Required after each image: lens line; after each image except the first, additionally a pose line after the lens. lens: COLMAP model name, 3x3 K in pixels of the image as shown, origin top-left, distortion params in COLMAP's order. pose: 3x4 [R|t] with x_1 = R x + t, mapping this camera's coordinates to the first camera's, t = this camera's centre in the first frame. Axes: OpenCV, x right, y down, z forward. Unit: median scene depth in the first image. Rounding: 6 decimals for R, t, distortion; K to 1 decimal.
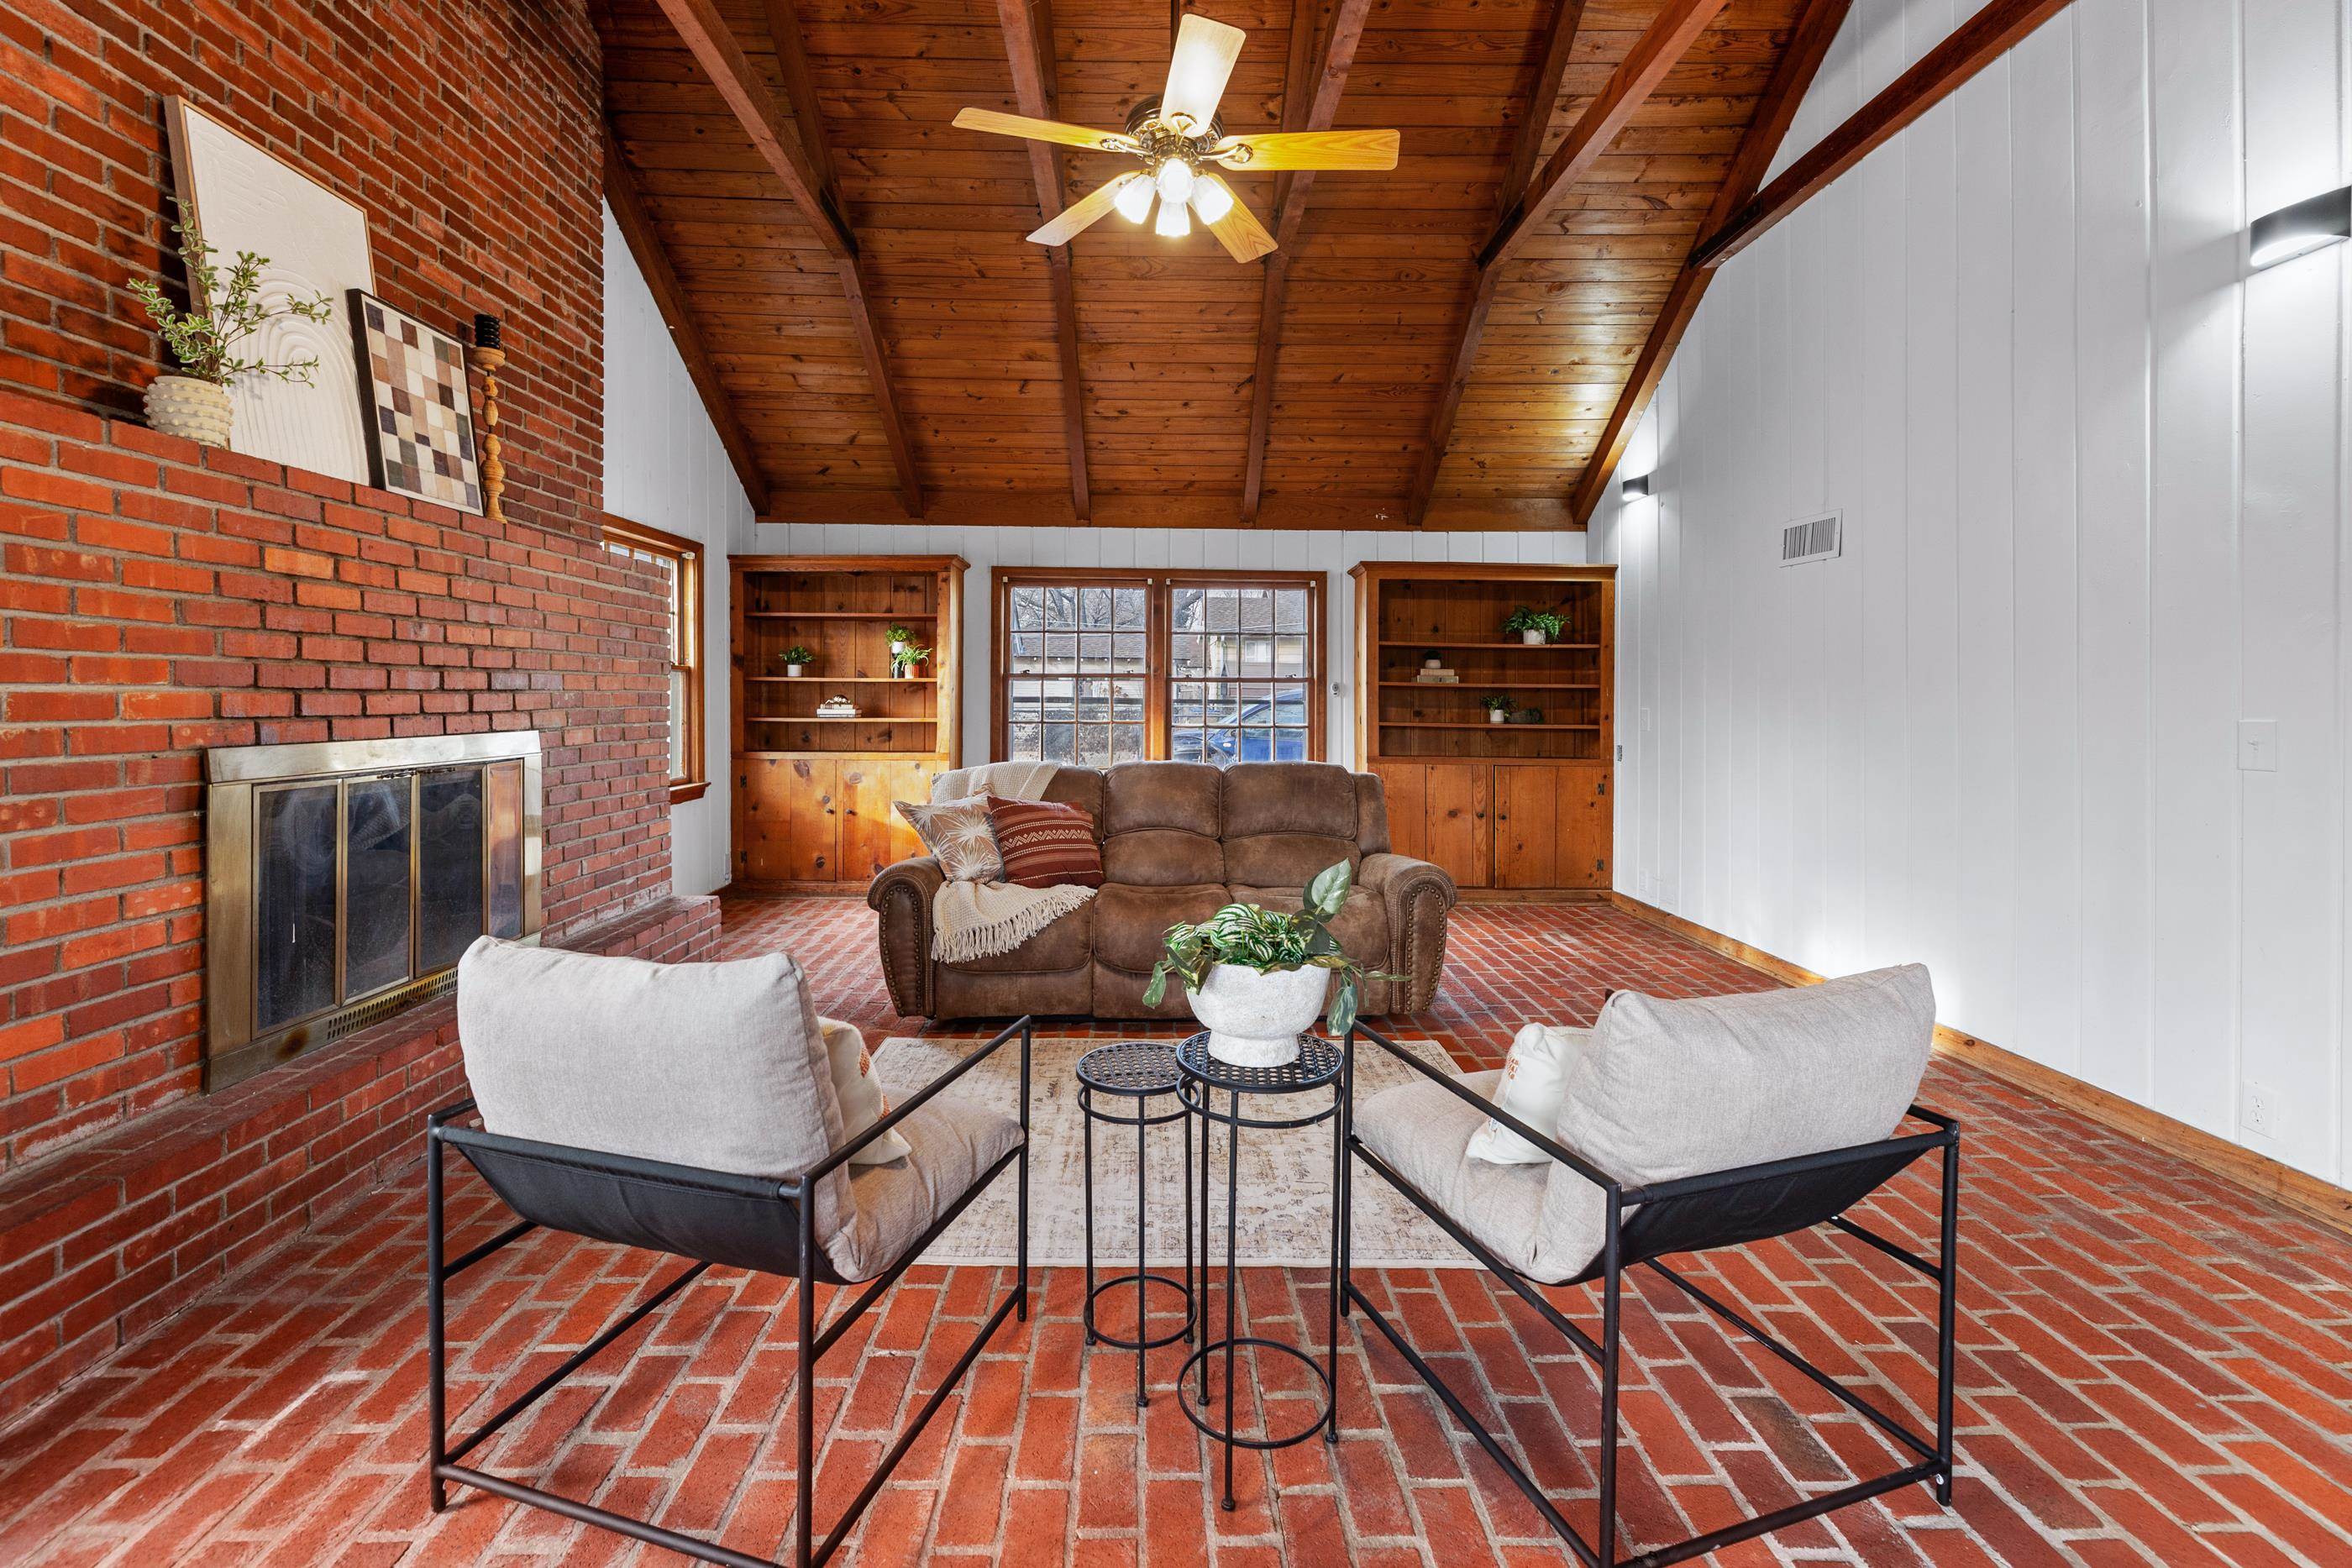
lens RADIAL K [[972.1, 0, 1159.1], [0, 972.1, 705.4], [0, 0, 1]] dist [0.002170, 0.000072]
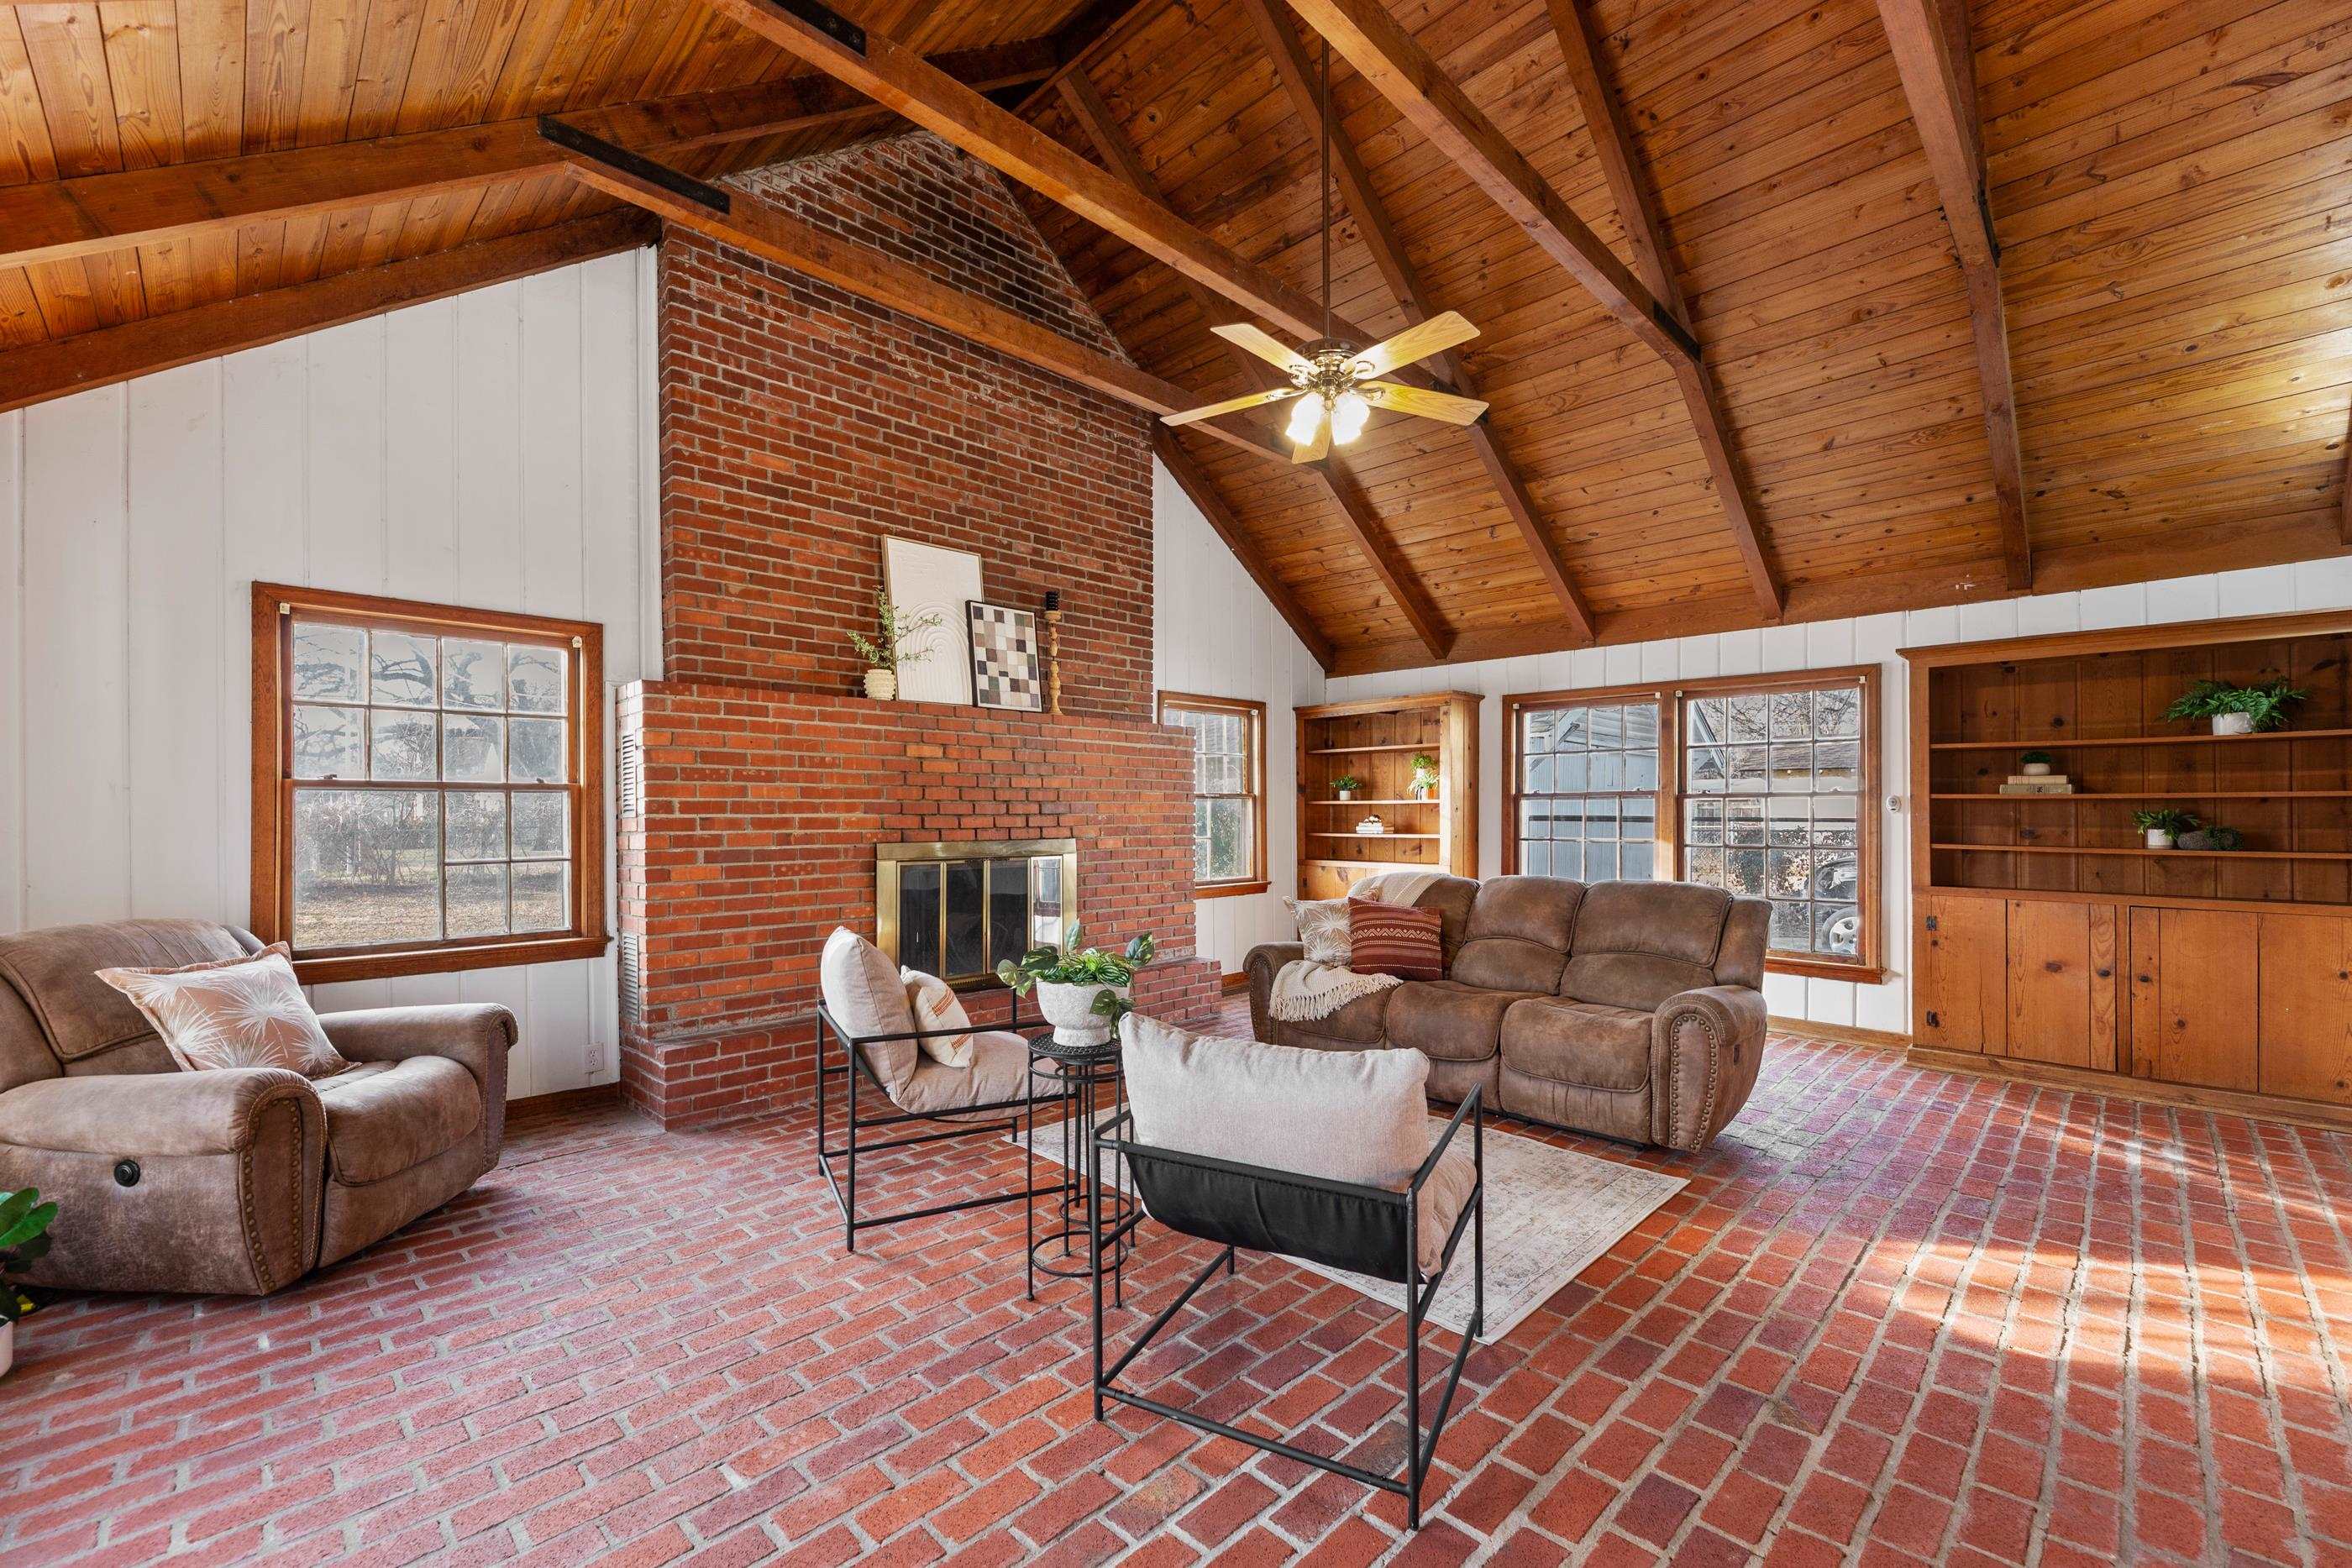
lens RADIAL K [[972.1, 0, 1219.8], [0, 972.1, 814.8], [0, 0, 1]] dist [0.002170, 0.000072]
pose [[0.708920, -0.006372, -0.705260, 0.533759], [-0.000531, 0.999954, -0.009569, 0.001369], [0.705288, 0.007158, 0.708885, 0.013127]]
